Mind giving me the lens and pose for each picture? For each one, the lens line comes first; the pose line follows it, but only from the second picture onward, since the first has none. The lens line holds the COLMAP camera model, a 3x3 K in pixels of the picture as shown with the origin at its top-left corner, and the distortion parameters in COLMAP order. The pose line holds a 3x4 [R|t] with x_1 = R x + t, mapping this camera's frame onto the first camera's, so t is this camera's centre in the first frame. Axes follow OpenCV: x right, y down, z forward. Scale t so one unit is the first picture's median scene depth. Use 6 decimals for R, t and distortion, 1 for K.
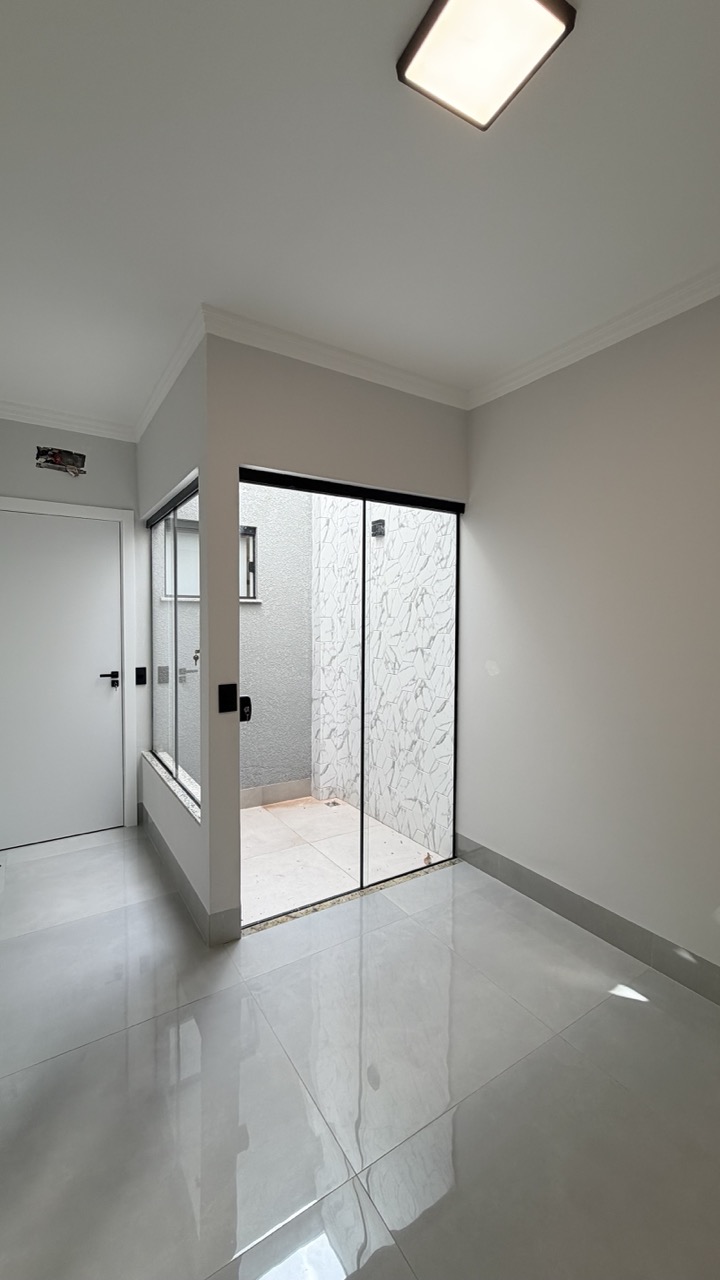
lens RADIAL K [[511.7, 0, 360.8], [0, 511.7, 640.9], [0, 0, 1]] dist [-0.003726, -0.000114]
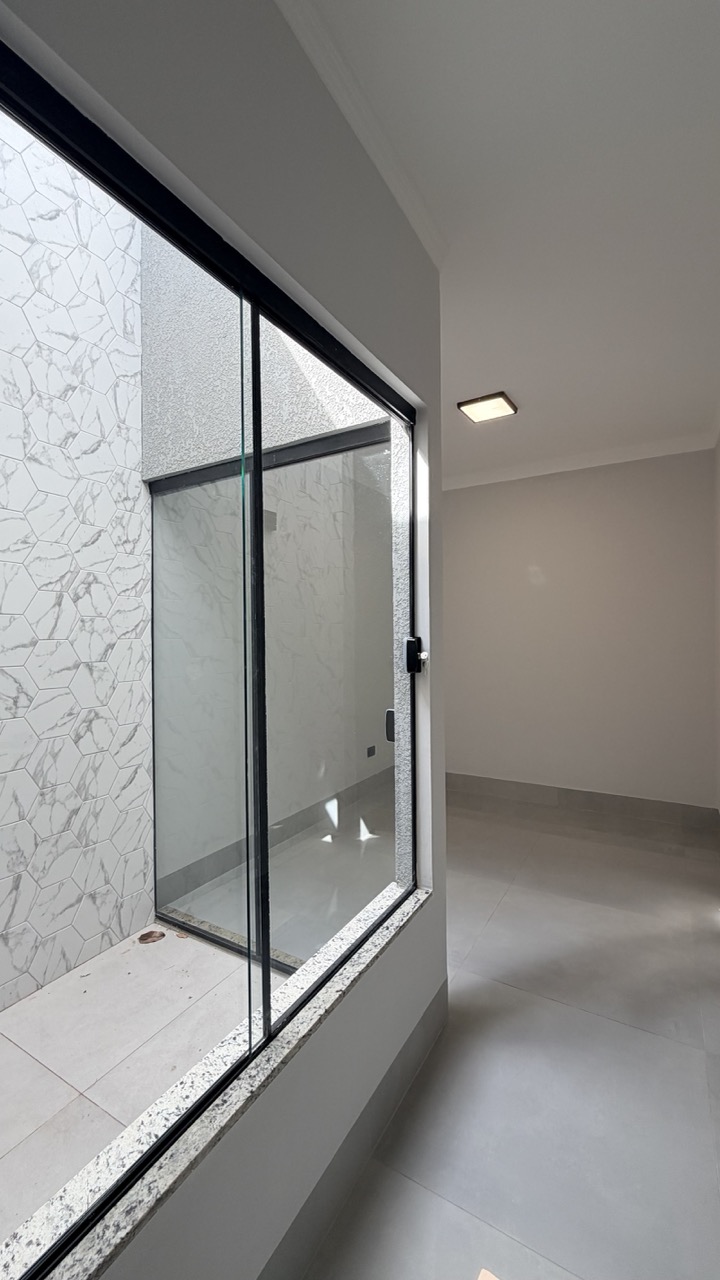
lens RADIAL K [[511.7, 0, 363.6], [0, 511.7, 640.4], [0, 0, 1]] dist [-0.003726, -0.000114]
pose [[-0.449845, -0.009438, 0.893057, -0.650407], [0.046448, 0.998344, 0.033947, -0.021000], [-0.891898, 0.056752, -0.448661, 0.989410]]
